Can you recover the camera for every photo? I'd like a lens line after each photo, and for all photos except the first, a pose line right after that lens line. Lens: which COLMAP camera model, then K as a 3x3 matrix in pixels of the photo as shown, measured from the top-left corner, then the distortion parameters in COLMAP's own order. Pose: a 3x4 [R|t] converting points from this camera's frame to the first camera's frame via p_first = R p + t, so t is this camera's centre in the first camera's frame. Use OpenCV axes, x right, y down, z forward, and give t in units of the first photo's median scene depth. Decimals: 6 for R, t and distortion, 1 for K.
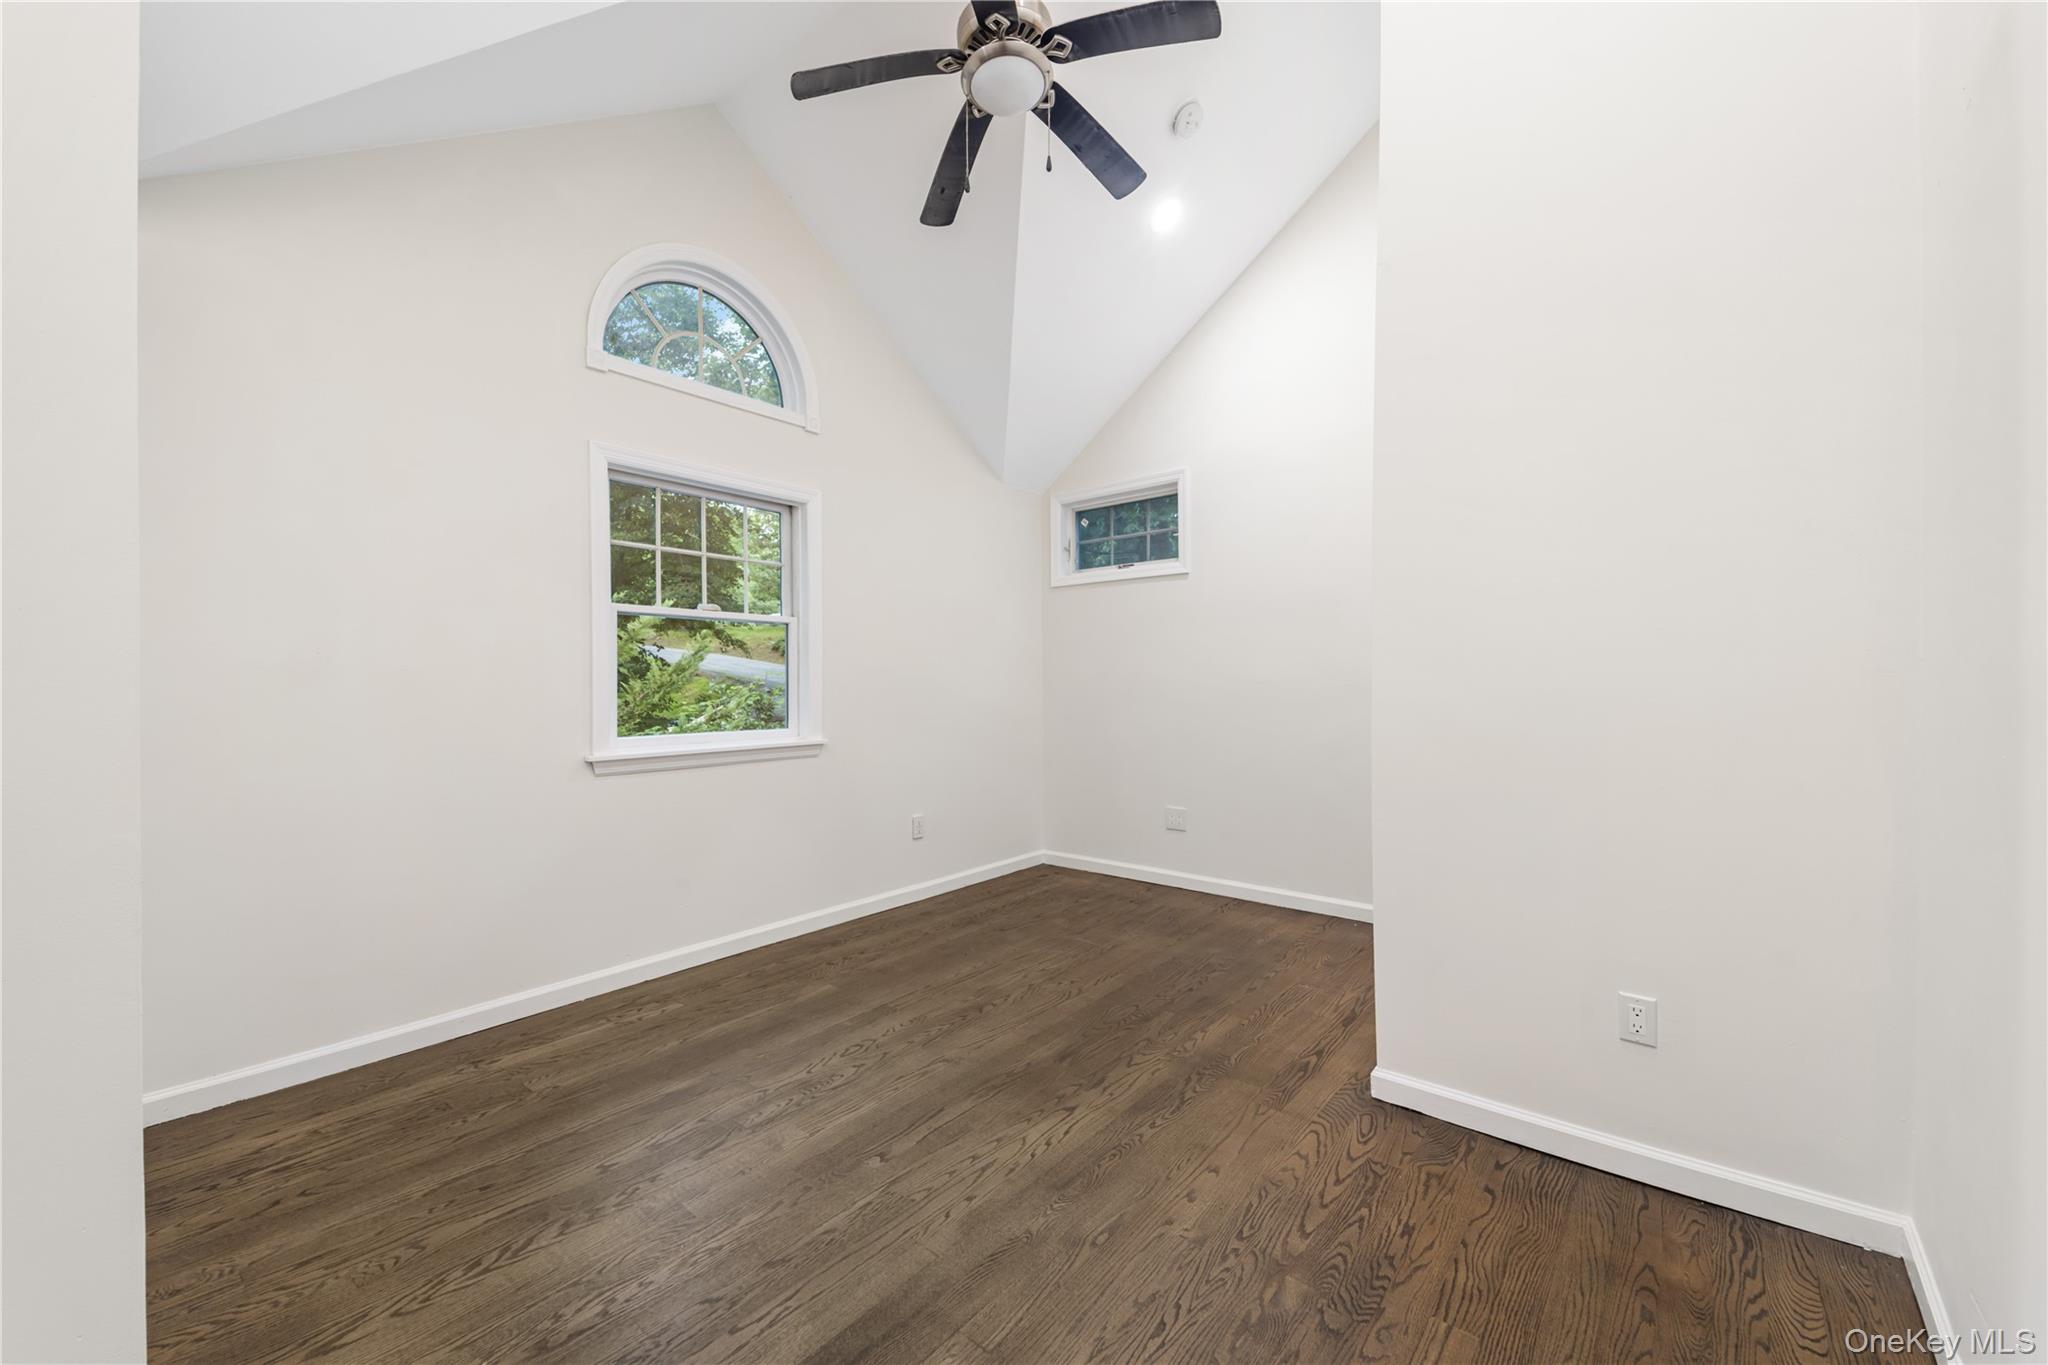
lens RADIAL K [[804.8, 0, 1027.0], [0, 804.8, 676.7], [0, 0, 1]] dist [0.094589, -0.043344]
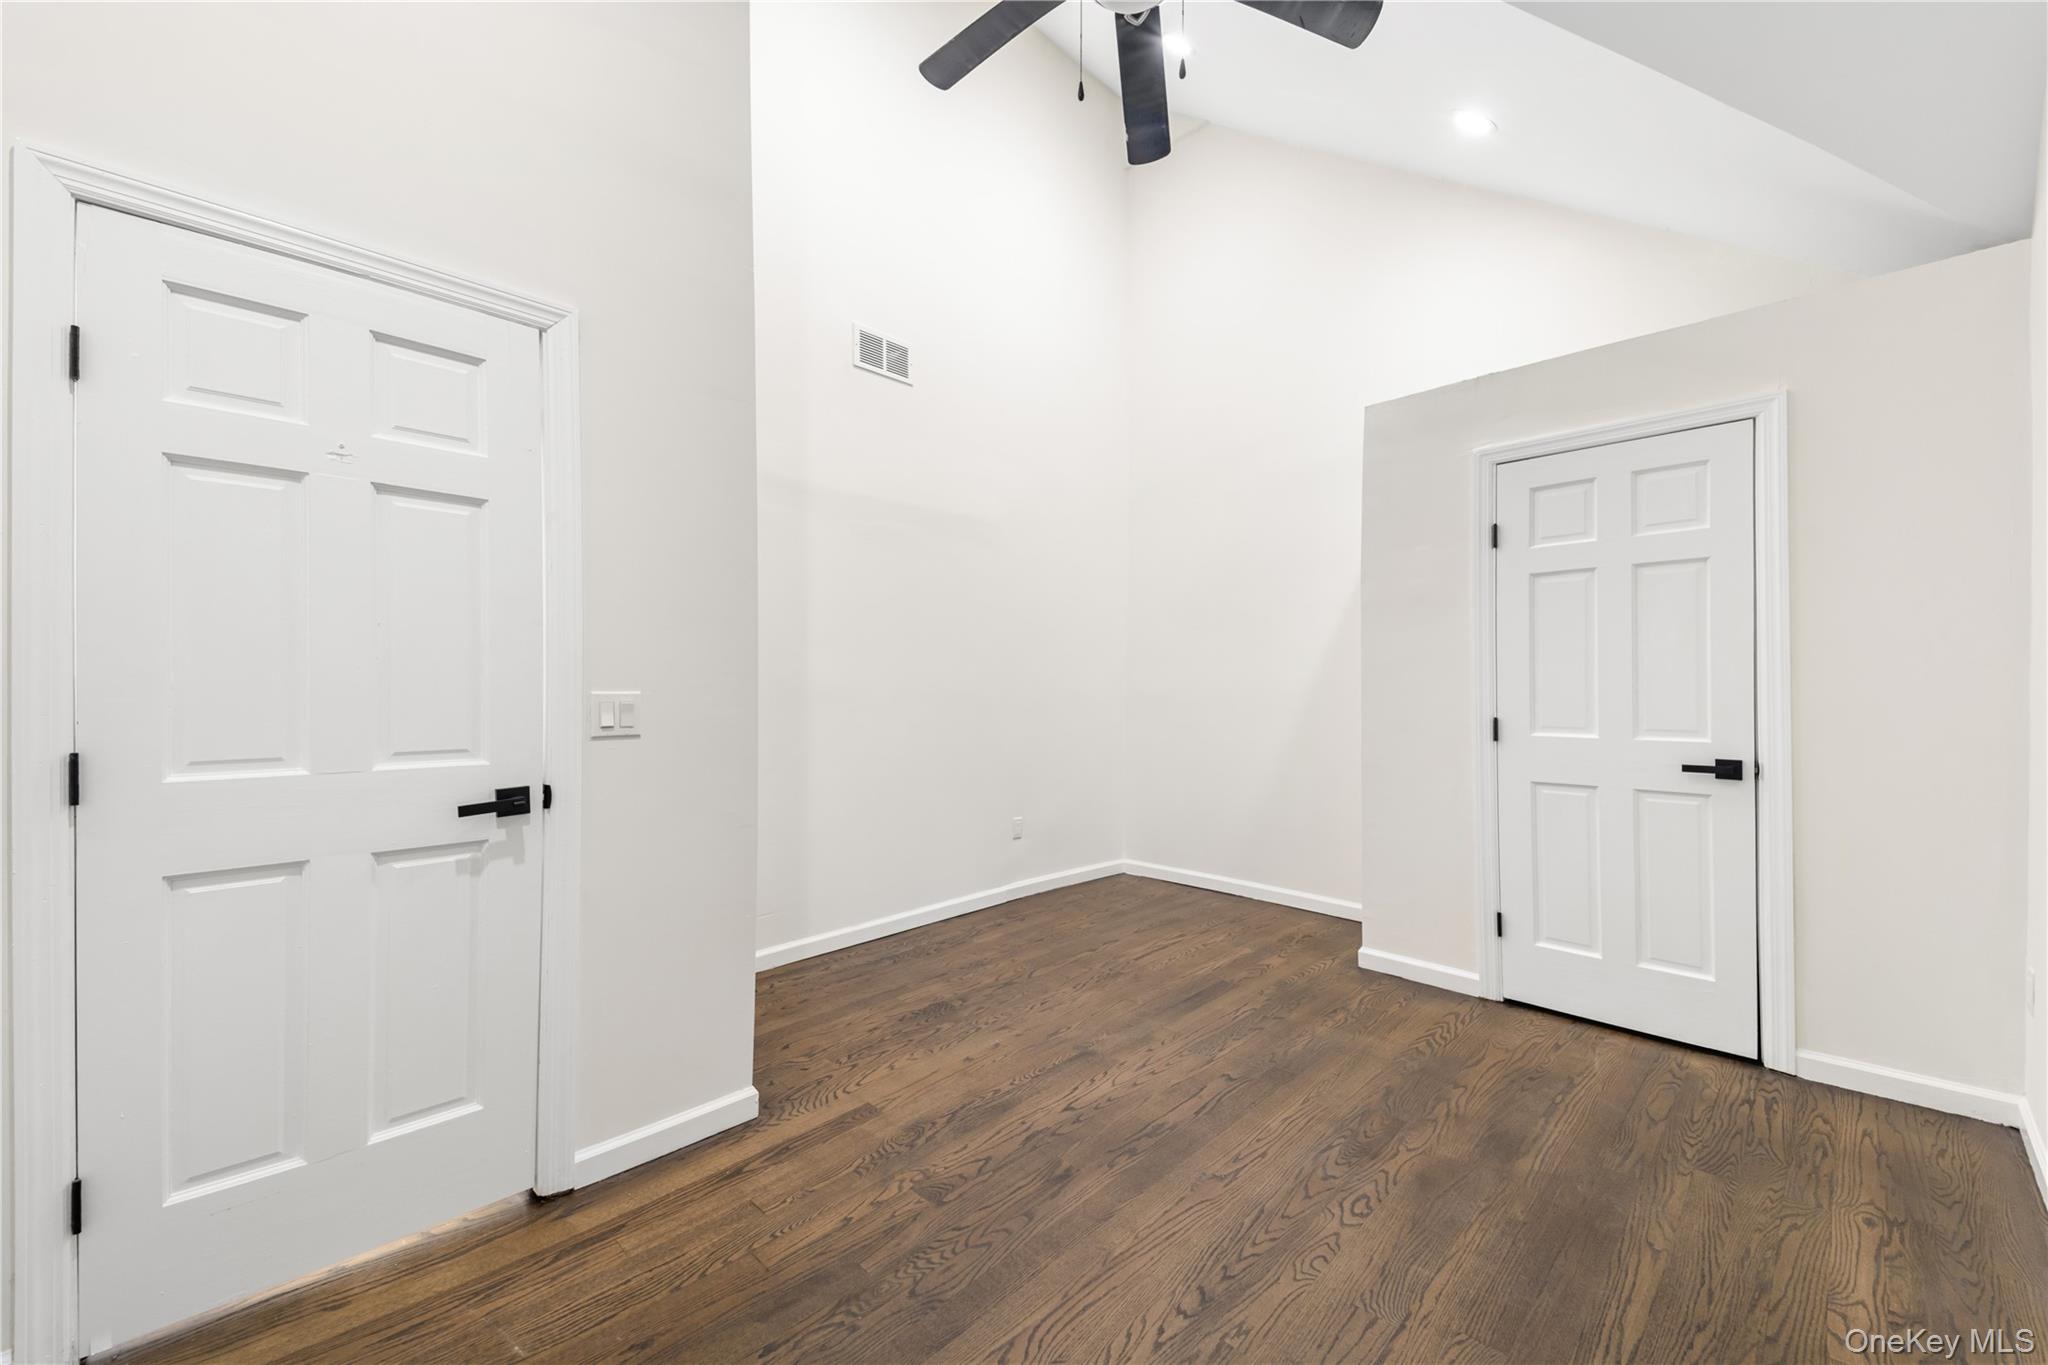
lens RADIAL K [[804.8, 0, 1027.0], [0, 804.8, 676.7], [0, 0, 1]] dist [0.094589, -0.043344]
pose [[-0.995916, 0.006282, 0.090071, 0.008444], [0.004823, 0.999854, -0.016399, 0.005483], [-0.090161, -0.015897, -0.995800, 1.937844]]
